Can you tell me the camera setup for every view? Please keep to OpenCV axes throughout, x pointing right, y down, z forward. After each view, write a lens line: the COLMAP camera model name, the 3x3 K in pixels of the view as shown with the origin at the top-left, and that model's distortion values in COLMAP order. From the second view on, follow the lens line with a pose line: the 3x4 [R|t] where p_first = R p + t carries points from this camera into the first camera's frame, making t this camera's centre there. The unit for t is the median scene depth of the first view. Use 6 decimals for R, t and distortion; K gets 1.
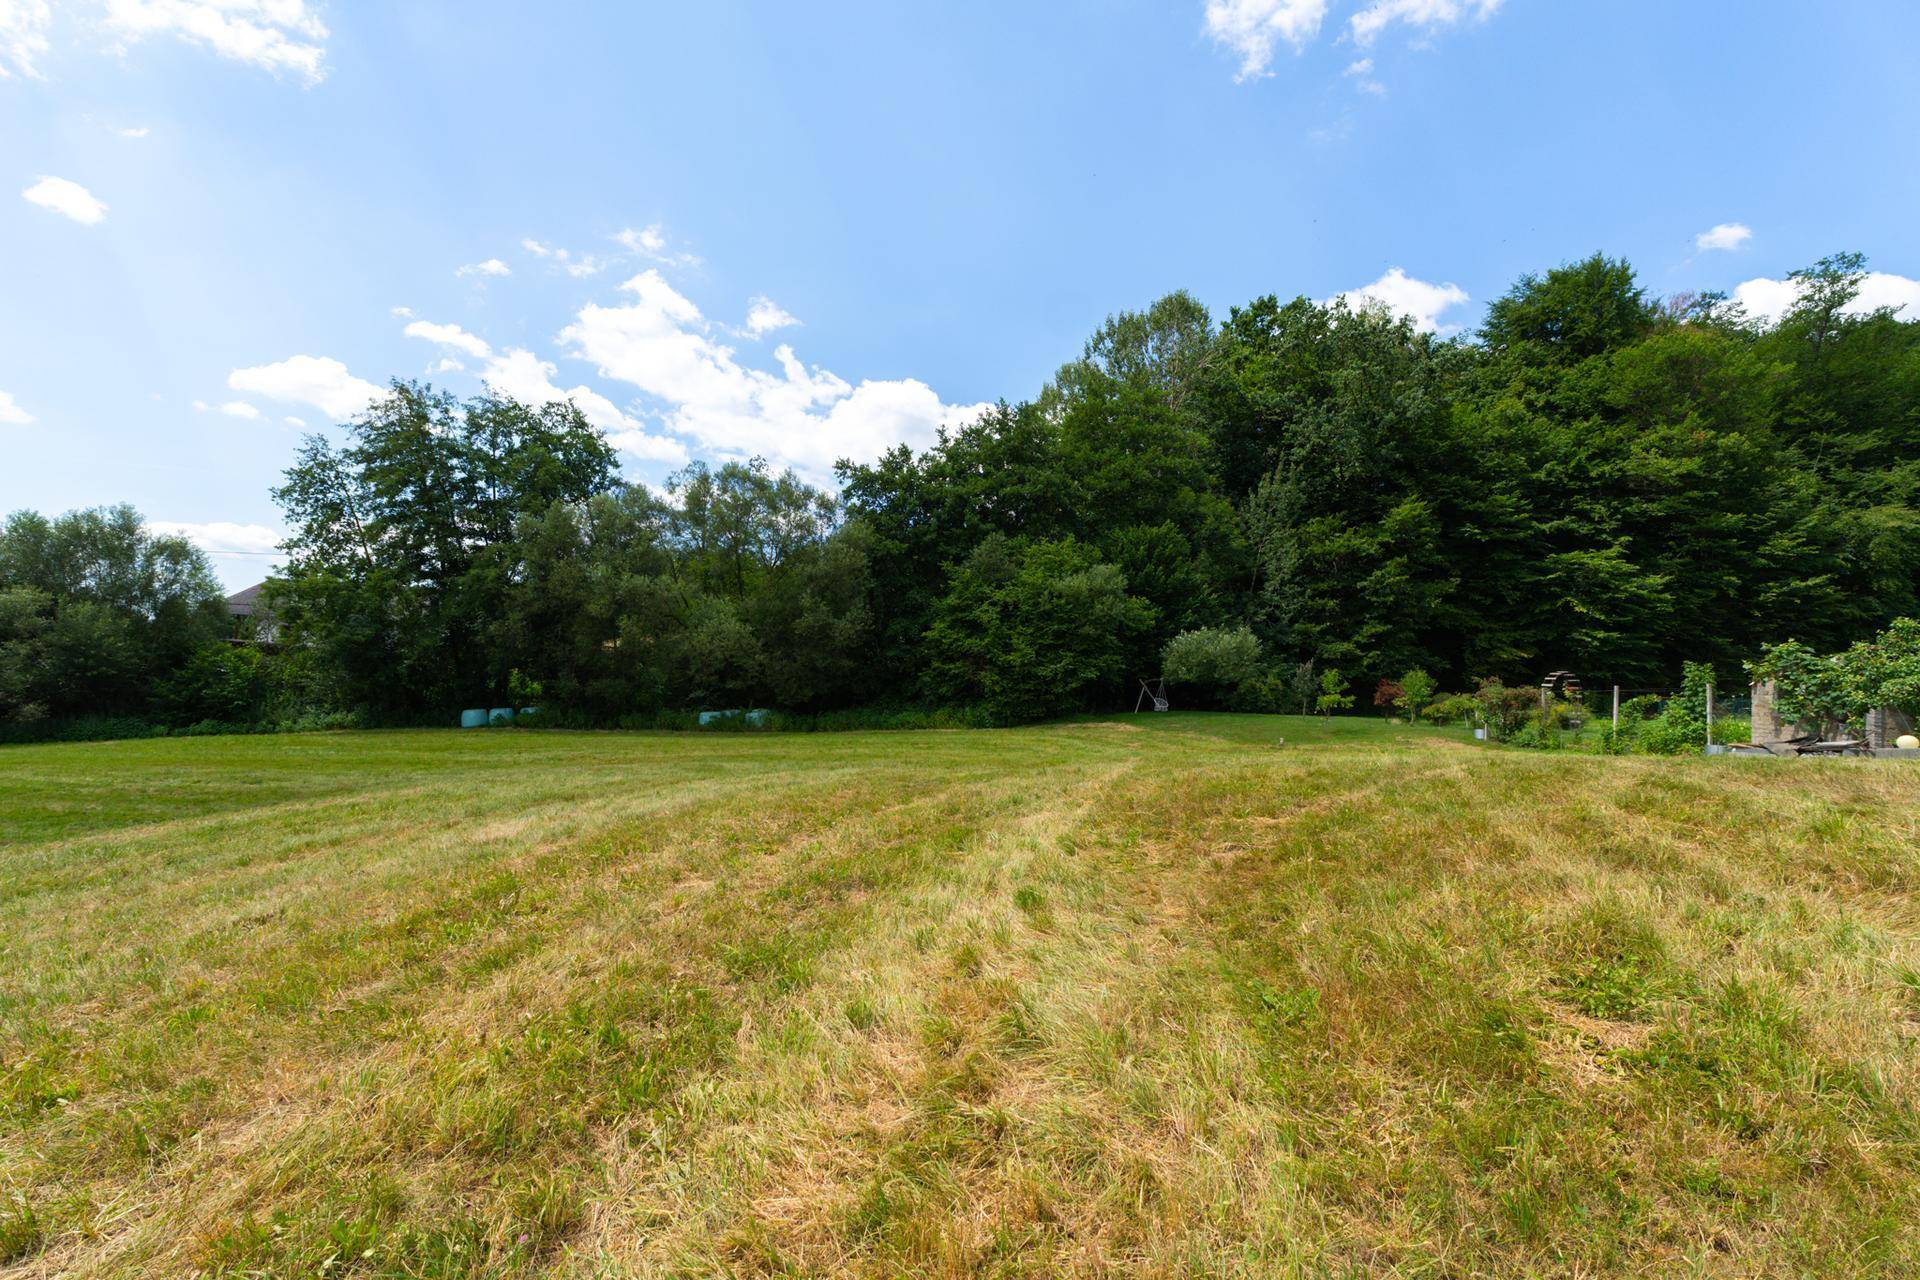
lens RADIAL K [[822.2, 0, 949.9], [0, 822.2, 642.8], [0, 0, 1]] dist [0.001597, 0.001578]
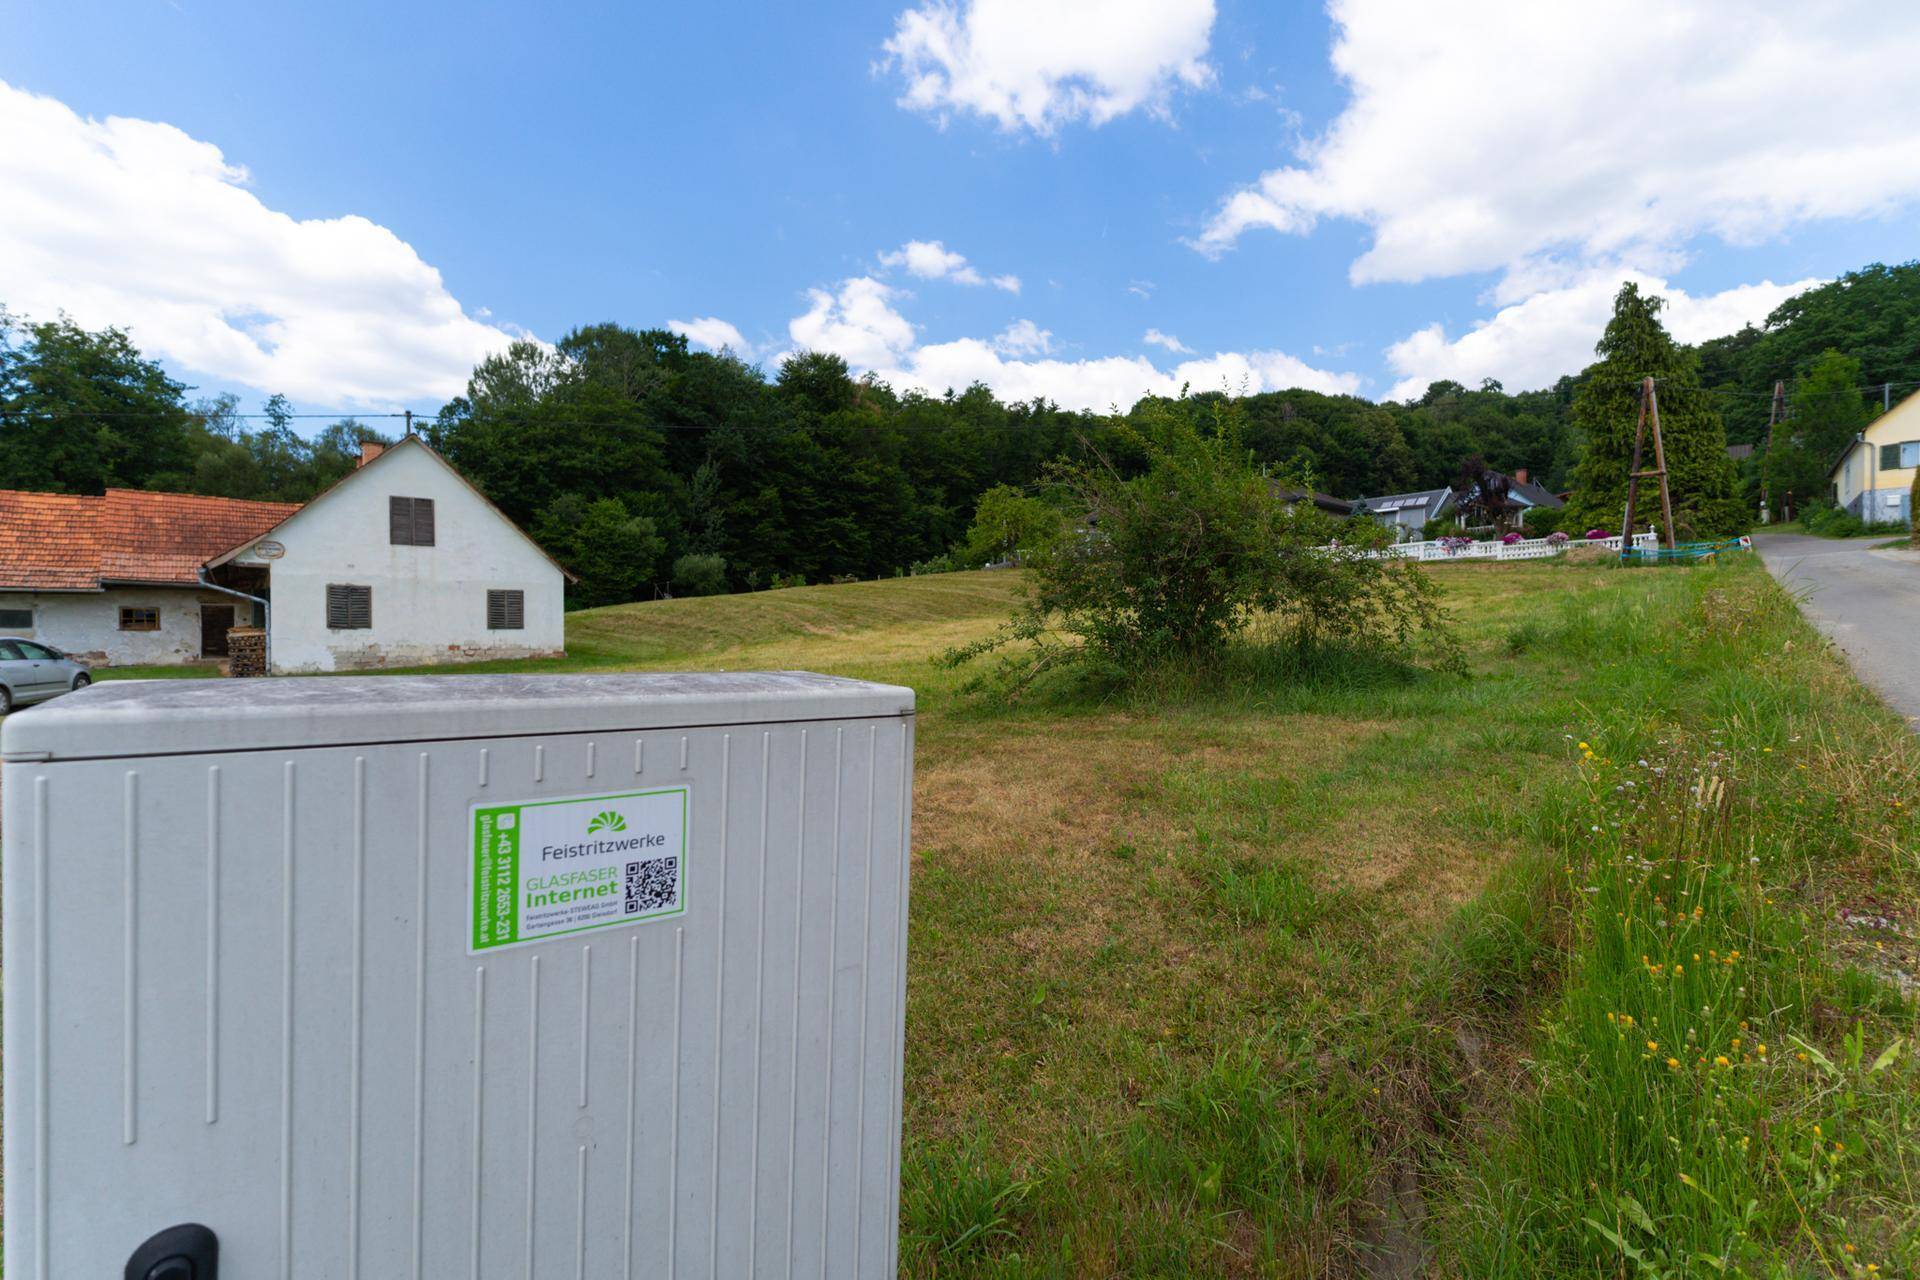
lens RADIAL K [[900.5, 0, 966.2], [0, 900.5, 632.2], [0, 0, 1]] dist [0.015729, 0.000562]
pose [[0.633347, -0.054262, 0.771963, -0.790644], [-0.006225, 0.997149, 0.075198, 0.001231], [-0.773843, -0.052432, 0.631204, -0.689868]]
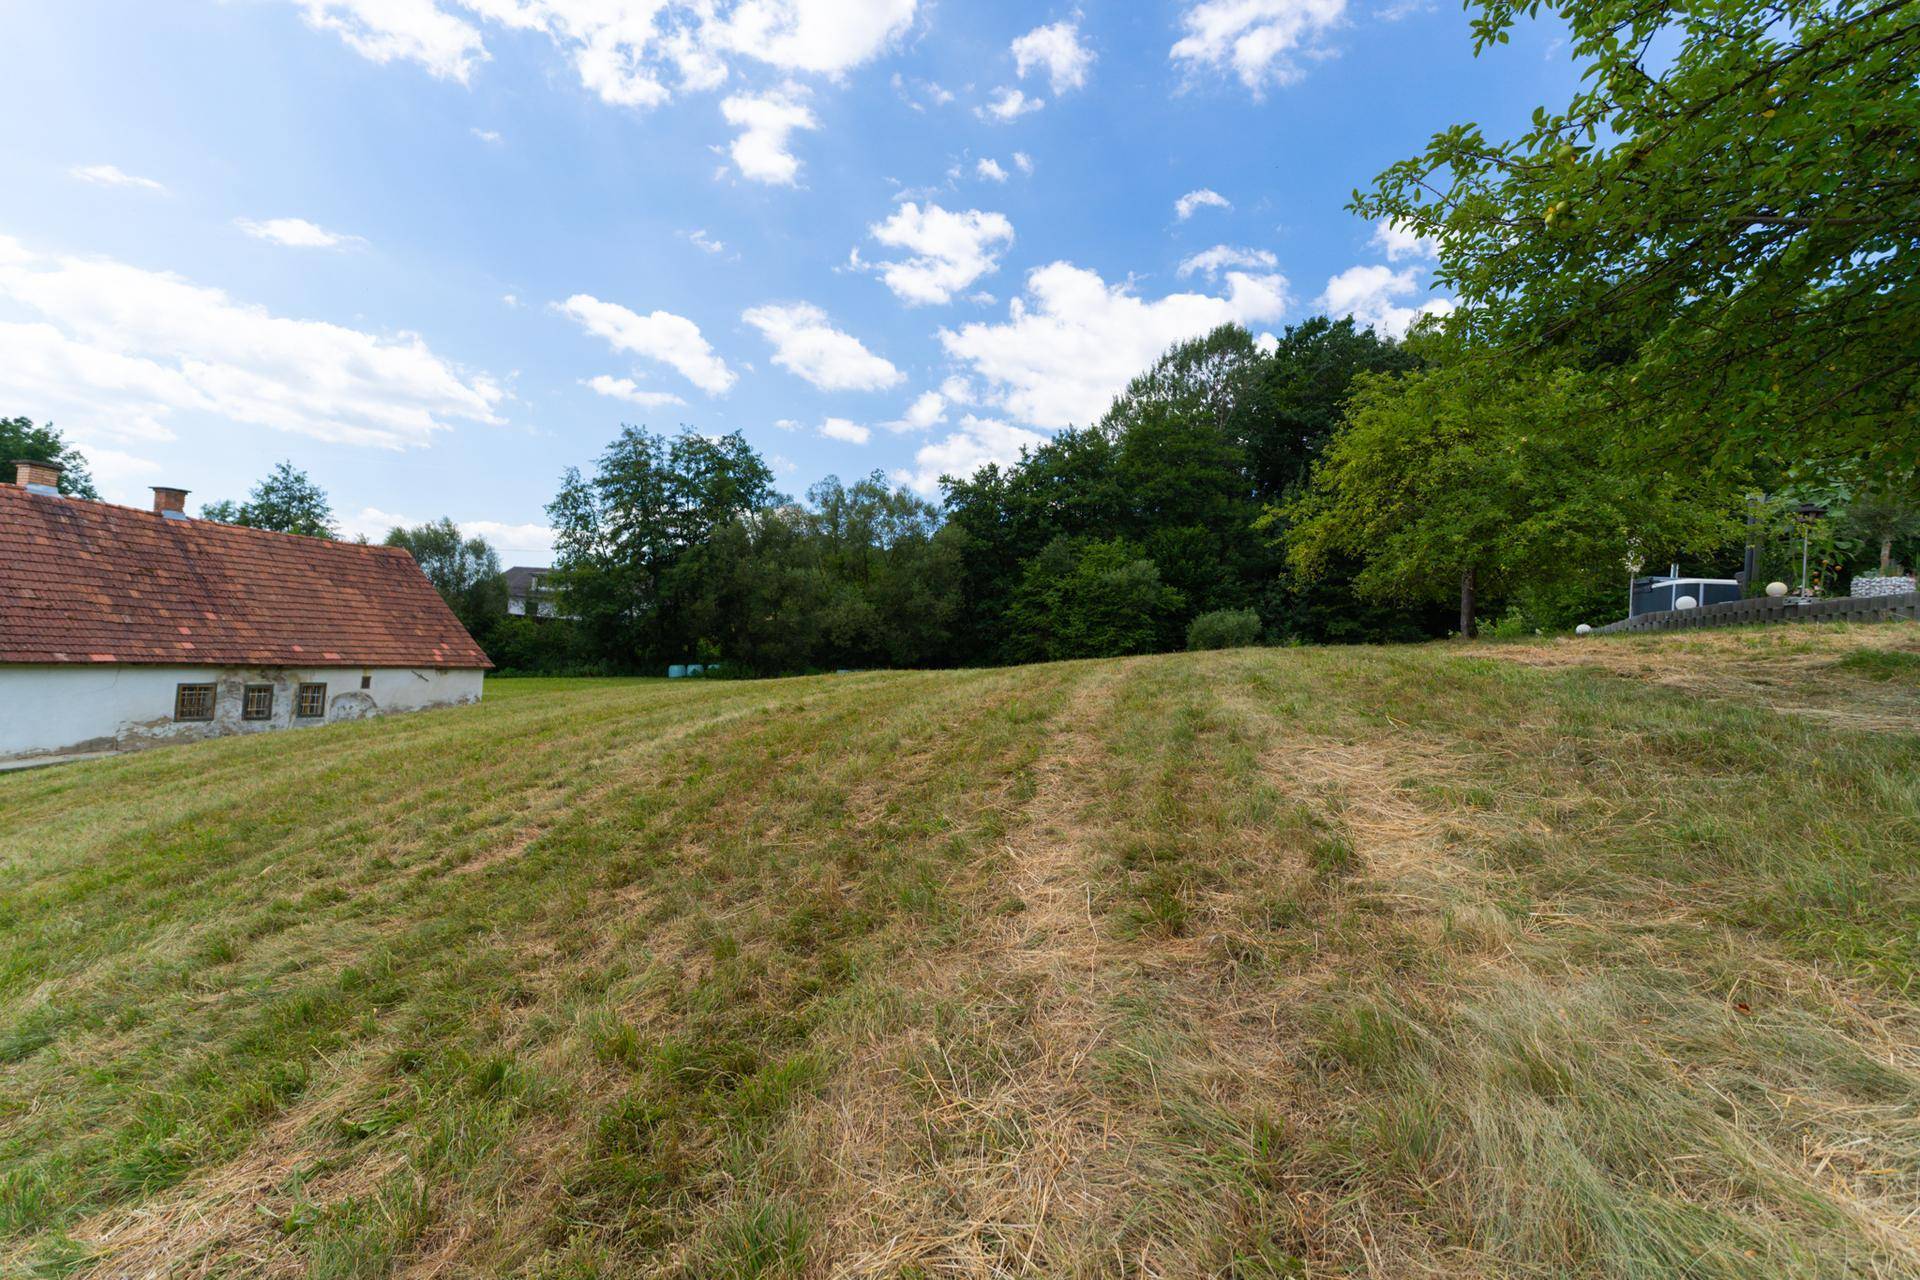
lens RADIAL K [[831.6, 0, 927.6], [0, 831.6, 644.5], [0, 0, 1]] dist [0.001955, 0.000240]
pose [[0.988282, 0.013454, -0.152048, 0.048195], [-0.008913, 0.999495, 0.030508, 0.000825], [0.152381, -0.028795, 0.987902, -0.316035]]
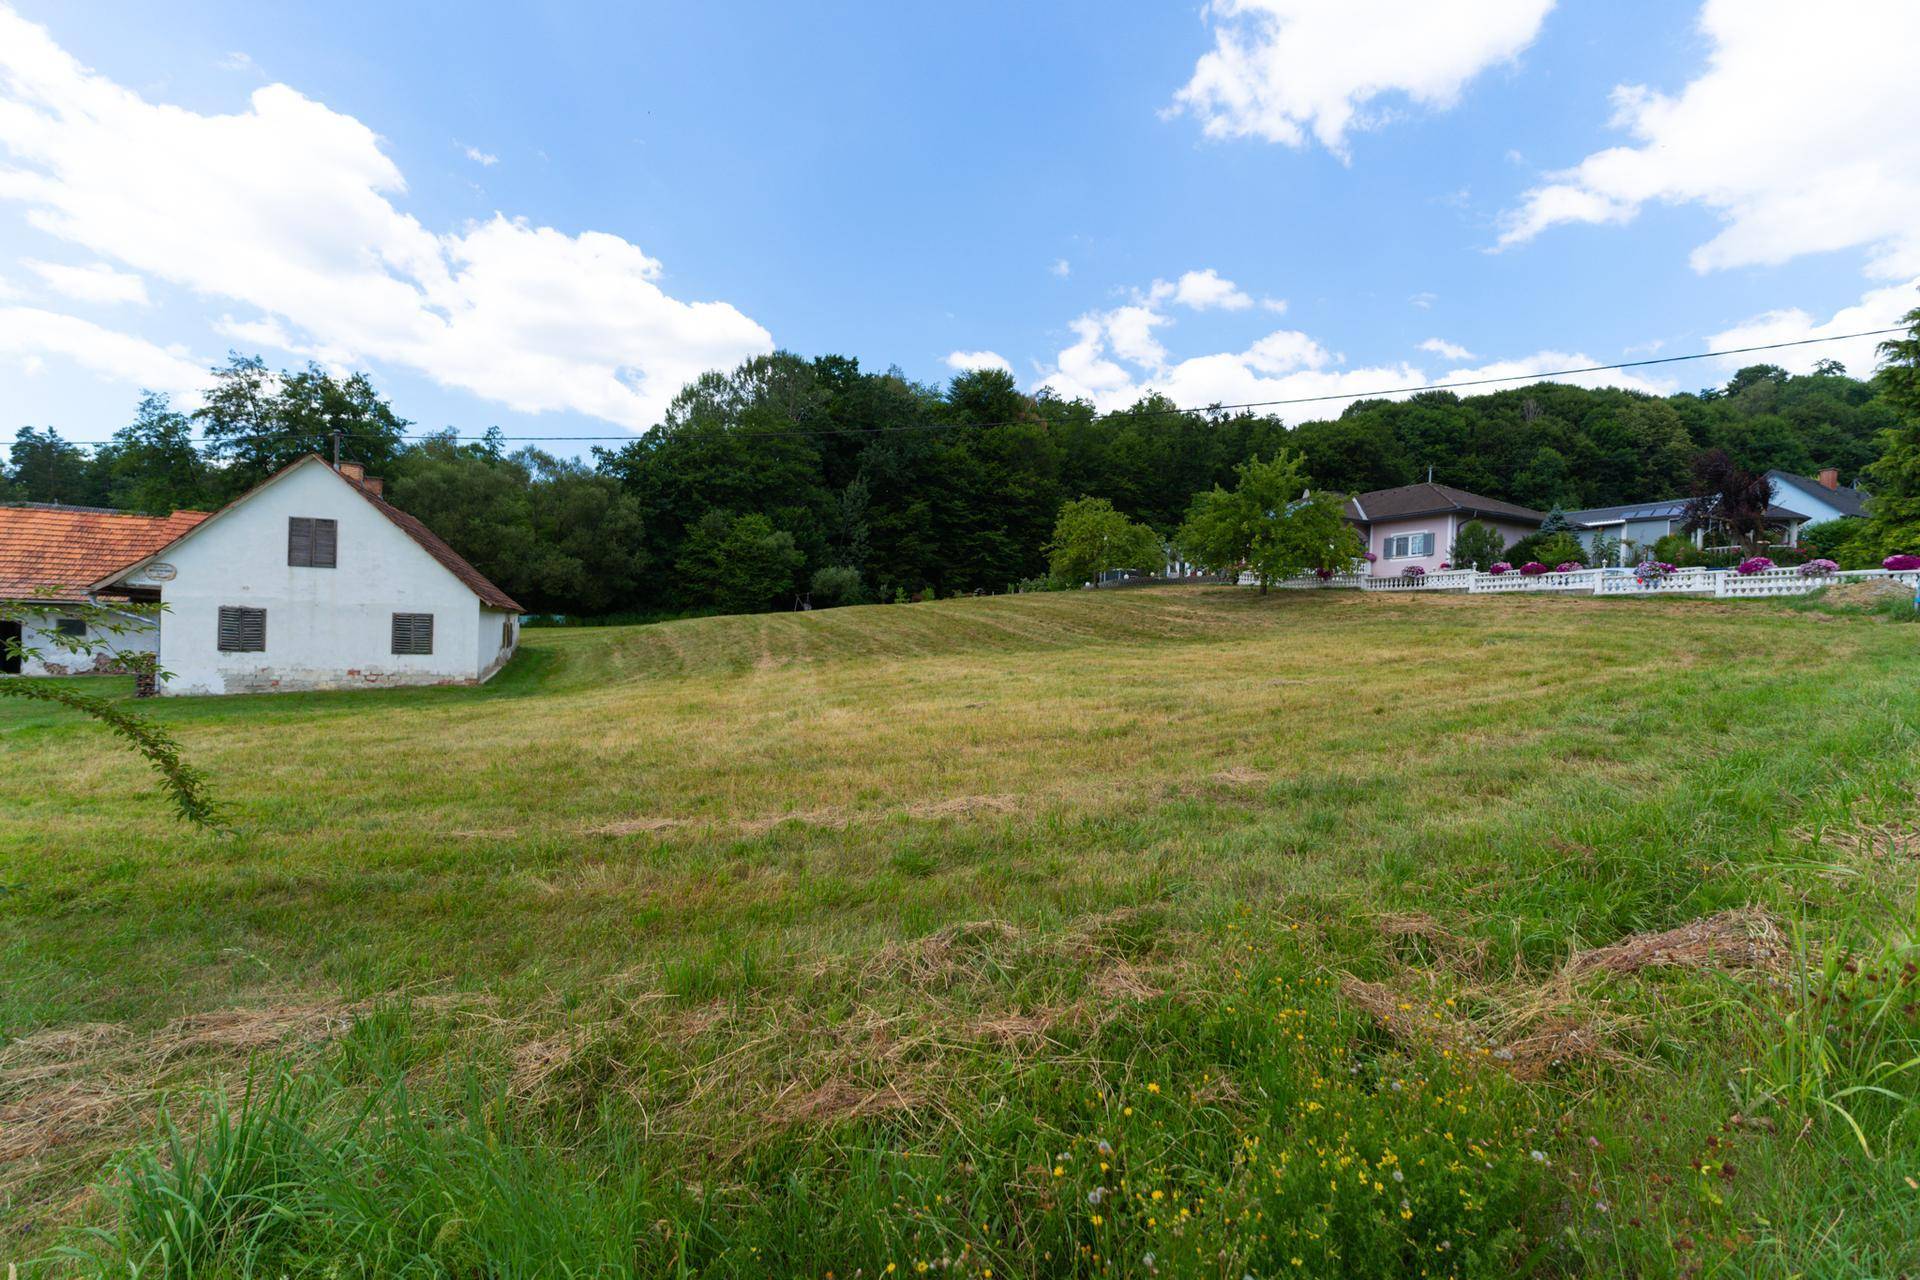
lens RADIAL K [[844.8, 0, 951.3], [0, 844.8, 632.5], [0, 0, 1]] dist [0.010812, -0.000727]
pose [[0.823340, -0.026453, 0.566932, -0.525379], [-0.019462, 0.997010, 0.074784, -0.015650], [-0.567215, -0.072606, 0.820363, -0.711738]]
